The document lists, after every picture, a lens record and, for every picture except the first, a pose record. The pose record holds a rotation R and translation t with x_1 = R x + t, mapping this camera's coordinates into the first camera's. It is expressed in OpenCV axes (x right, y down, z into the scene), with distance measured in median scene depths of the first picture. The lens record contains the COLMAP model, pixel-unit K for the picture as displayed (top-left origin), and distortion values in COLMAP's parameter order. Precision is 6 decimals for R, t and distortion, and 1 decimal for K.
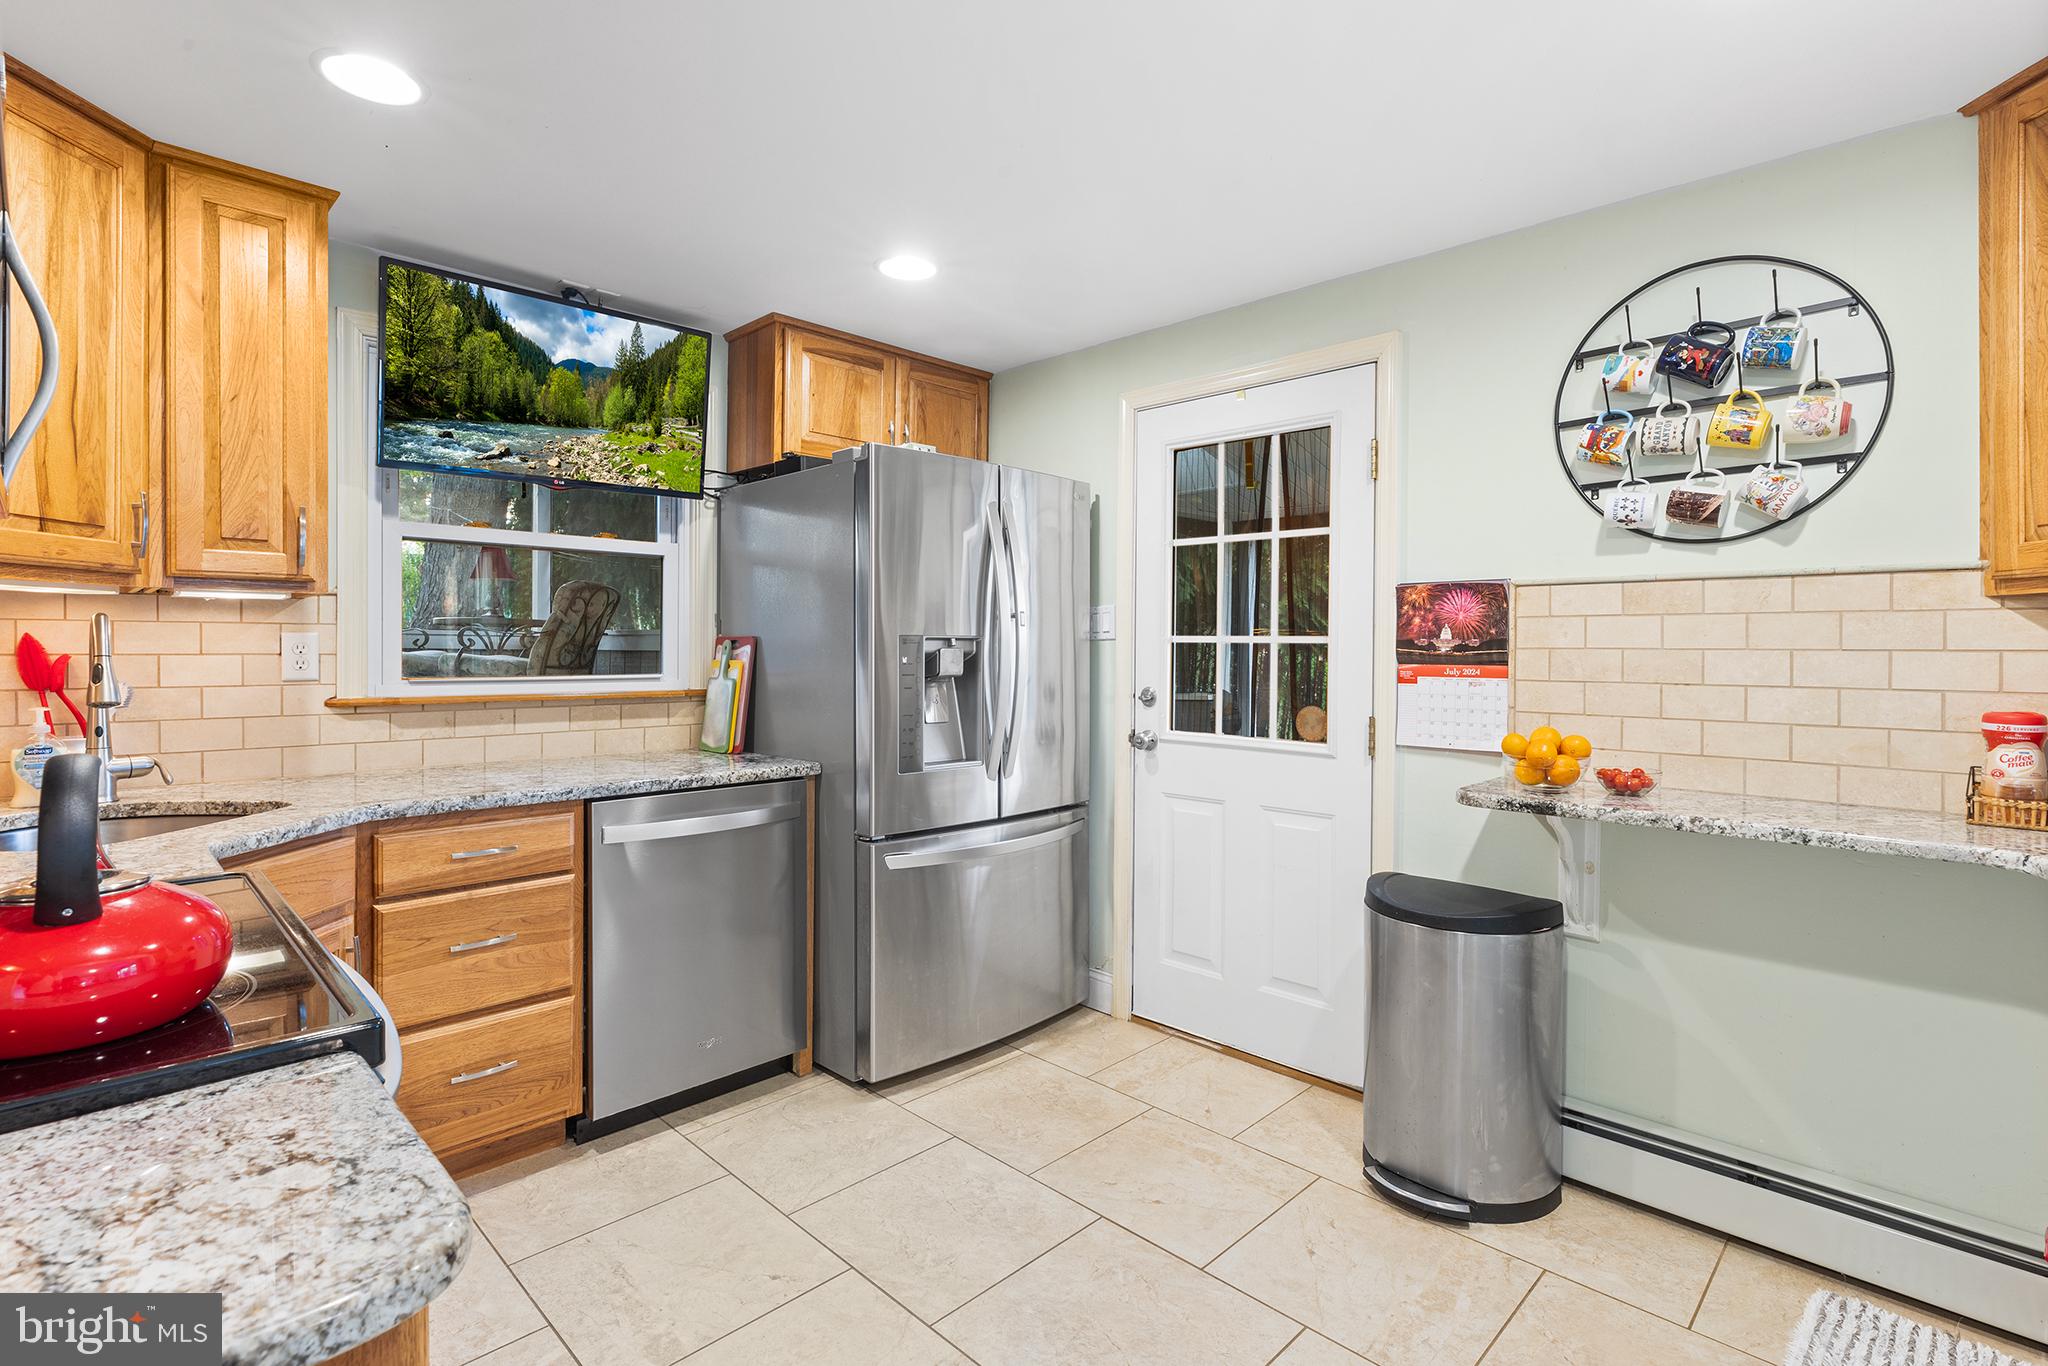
lens RADIAL K [[999.4, 0, 992.2], [0, 999.4, 655.5], [0, 0, 1]] dist [-0.021856, 0.001703]
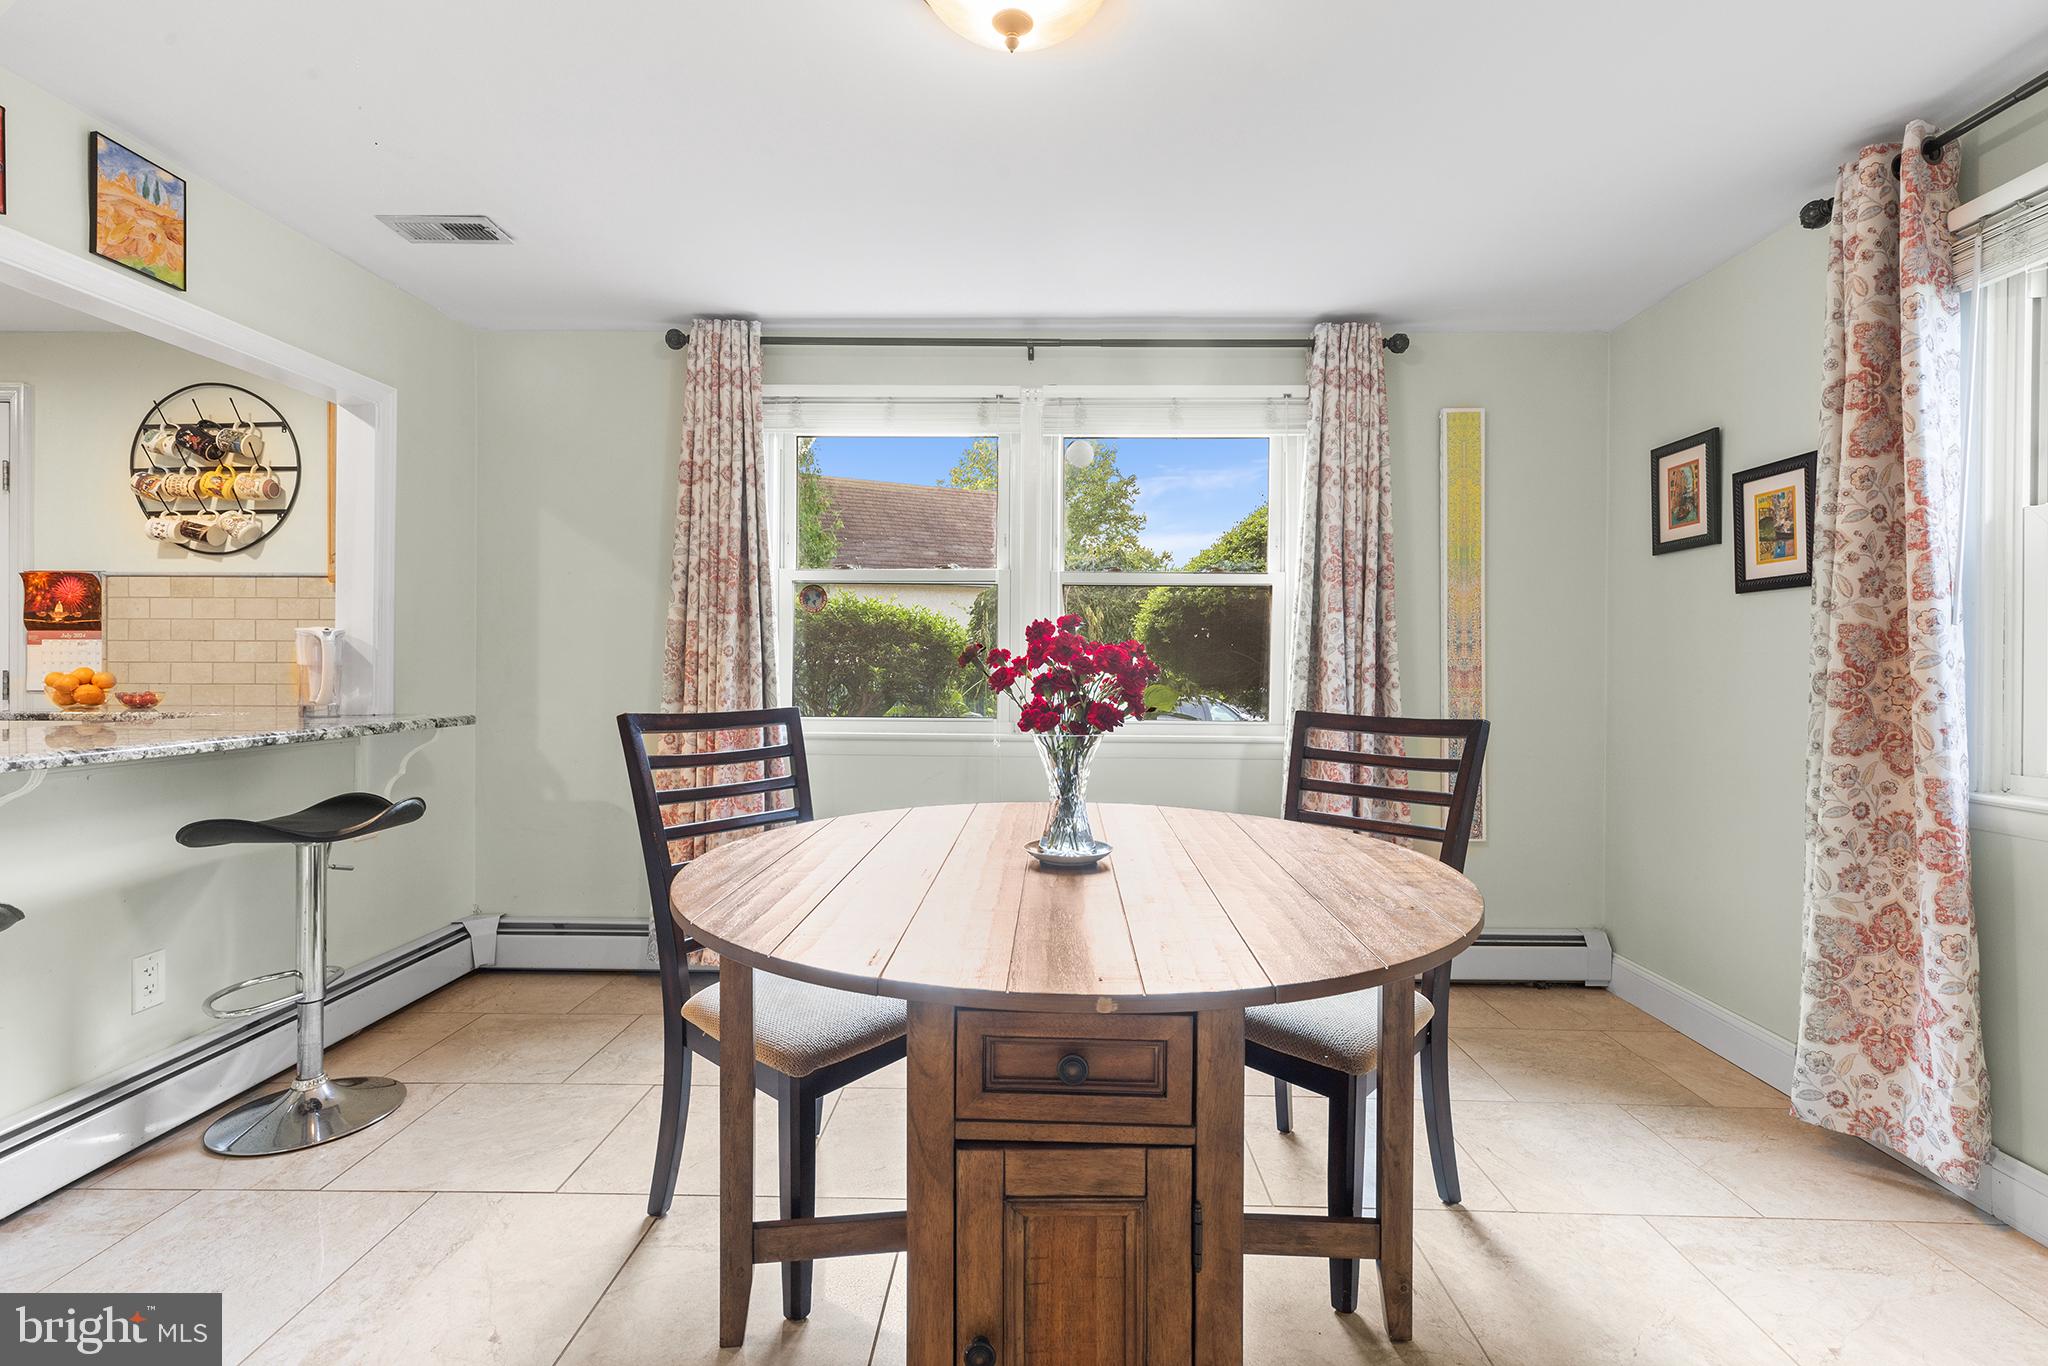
lens RADIAL K [[938.0, 0, 1032.2], [0, 938.0, 663.9], [0, 0, 1]] dist [0.003141, -0.000431]
pose [[0.702840, -0.003380, 0.711340, 0.568372], [0.004683, 0.999989, 0.000124, 0.074835], [-0.711332, 0.003244, 0.702848, -1.074152]]
